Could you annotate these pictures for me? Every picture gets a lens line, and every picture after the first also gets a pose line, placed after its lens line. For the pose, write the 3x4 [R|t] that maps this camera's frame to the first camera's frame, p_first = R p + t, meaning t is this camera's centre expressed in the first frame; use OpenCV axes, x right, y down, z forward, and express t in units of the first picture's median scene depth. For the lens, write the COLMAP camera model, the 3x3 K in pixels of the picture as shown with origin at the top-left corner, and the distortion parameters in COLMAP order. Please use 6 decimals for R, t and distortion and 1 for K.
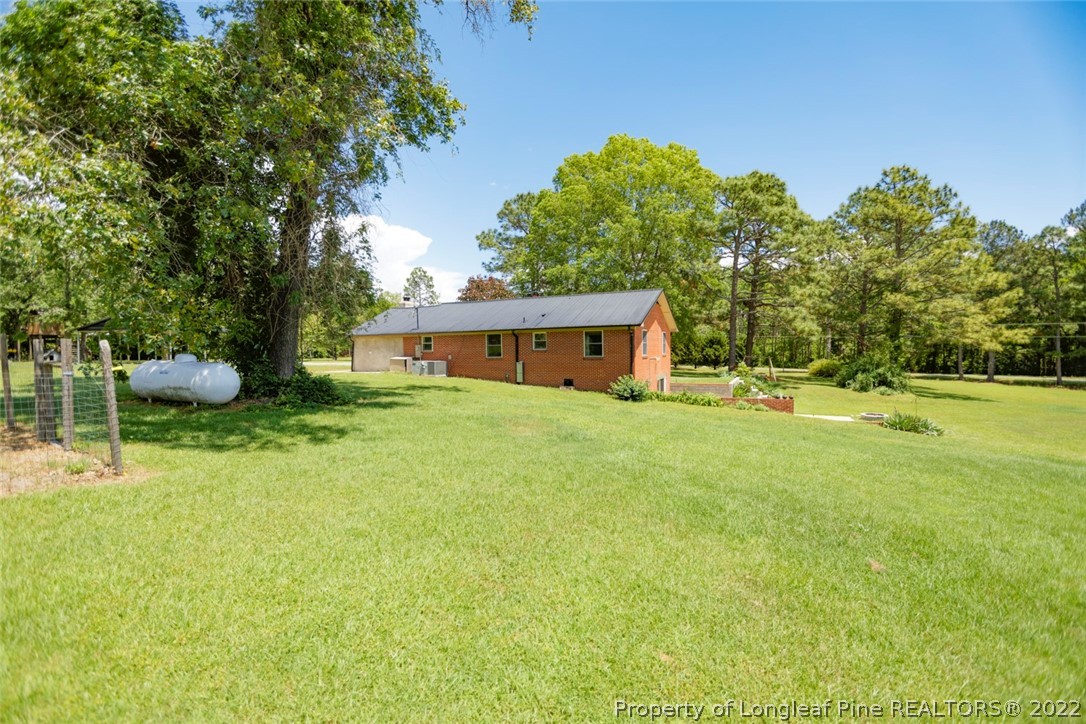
lens RADIAL K [[489.5, 0, 542.1], [0, 489.5, 360.8], [0, 0, 1]] dist [-0.005445, 0.000876]
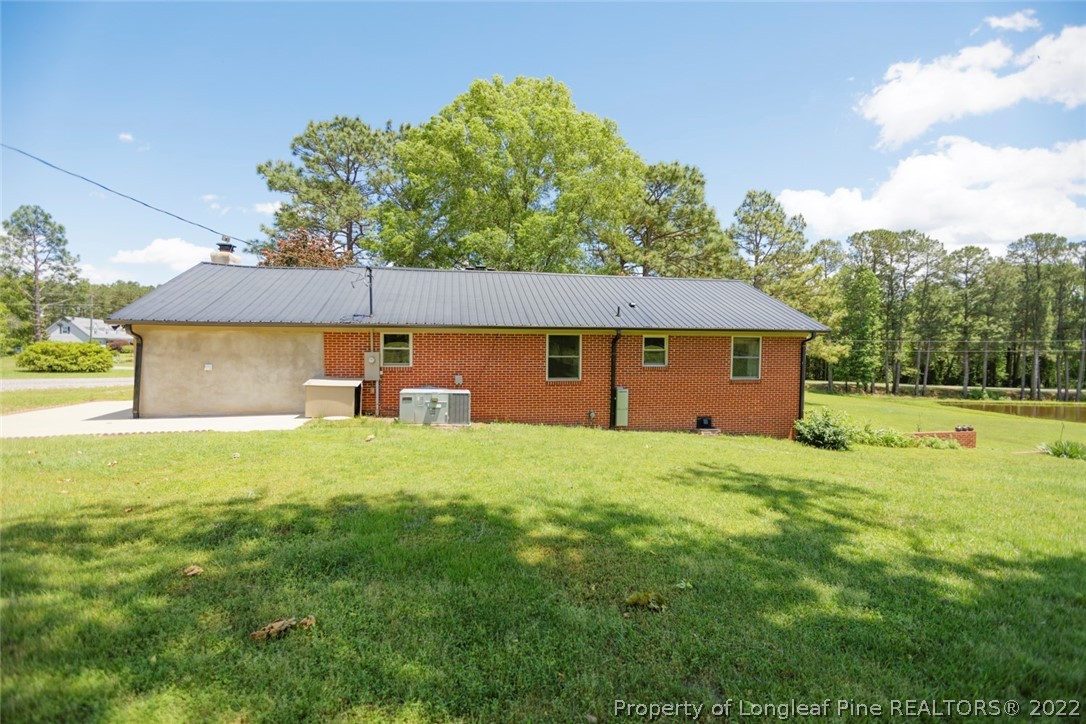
lens RADIAL K [[489.5, 0, 543.6], [0, 489.5, 360.6], [0, 0, 1]] dist [-0.005445, 0.000876]
pose [[0.784939, 0.007195, 0.619531, -0.423214], [-0.002409, 0.999960, -0.008561, -0.022263], [-0.619568, 0.005227, 0.784926, 0.592545]]
